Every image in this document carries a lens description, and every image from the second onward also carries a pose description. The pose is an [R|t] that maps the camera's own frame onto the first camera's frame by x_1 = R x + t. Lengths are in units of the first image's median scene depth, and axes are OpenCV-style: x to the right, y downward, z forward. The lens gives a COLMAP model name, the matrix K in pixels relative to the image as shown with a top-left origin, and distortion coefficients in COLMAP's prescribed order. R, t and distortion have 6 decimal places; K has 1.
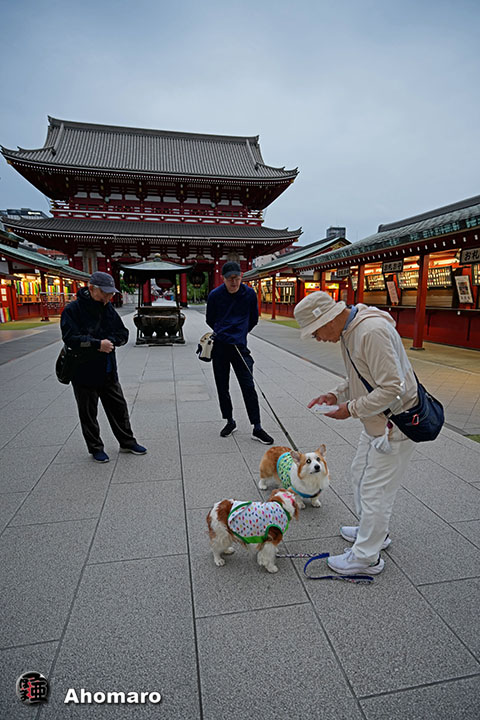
lens RADIAL K [[414.2, 0, 257.8], [0, 414.2, 384.0], [0, 0, 1]] dist [-0.008379, 0.008612]
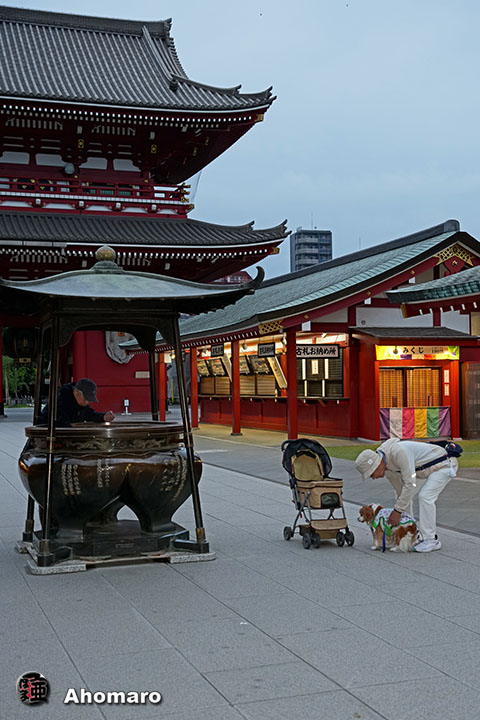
lens RADIAL K [[957.4, 0, 261.0], [0, 957.4, 397.7], [0, 0, 1]] dist [0.036184, 0.000000]
pose [[0.989259, -0.022262, 0.144467, -0.115903], [0.049595, 0.980826, -0.188470, -0.037637], [-0.137501, 0.193611, 0.971395, 0.169611]]
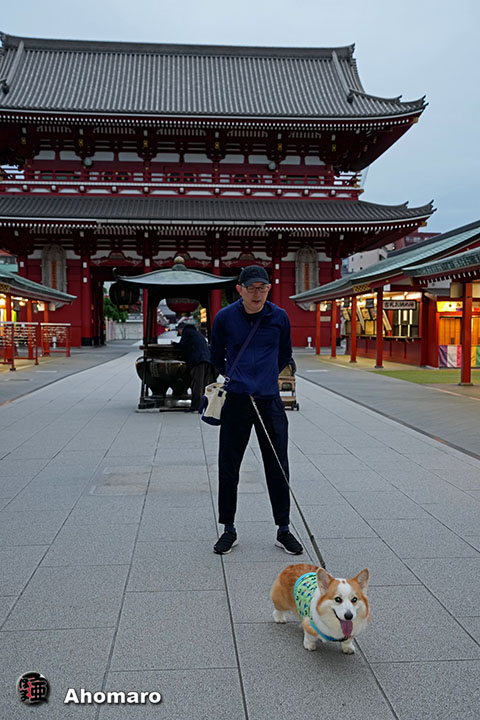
lens RADIAL K [[801.4, 0, 259.7], [0, 801.4, 392.4], [0, 0, 1]] dist [-0.000686, 0.000000]
pose [[0.993370, 0.005493, -0.114826, 0.003565], [-0.019883, 0.992013, -0.124556, 0.009792], [0.113225, 0.126014, 0.985546, -0.050510]]
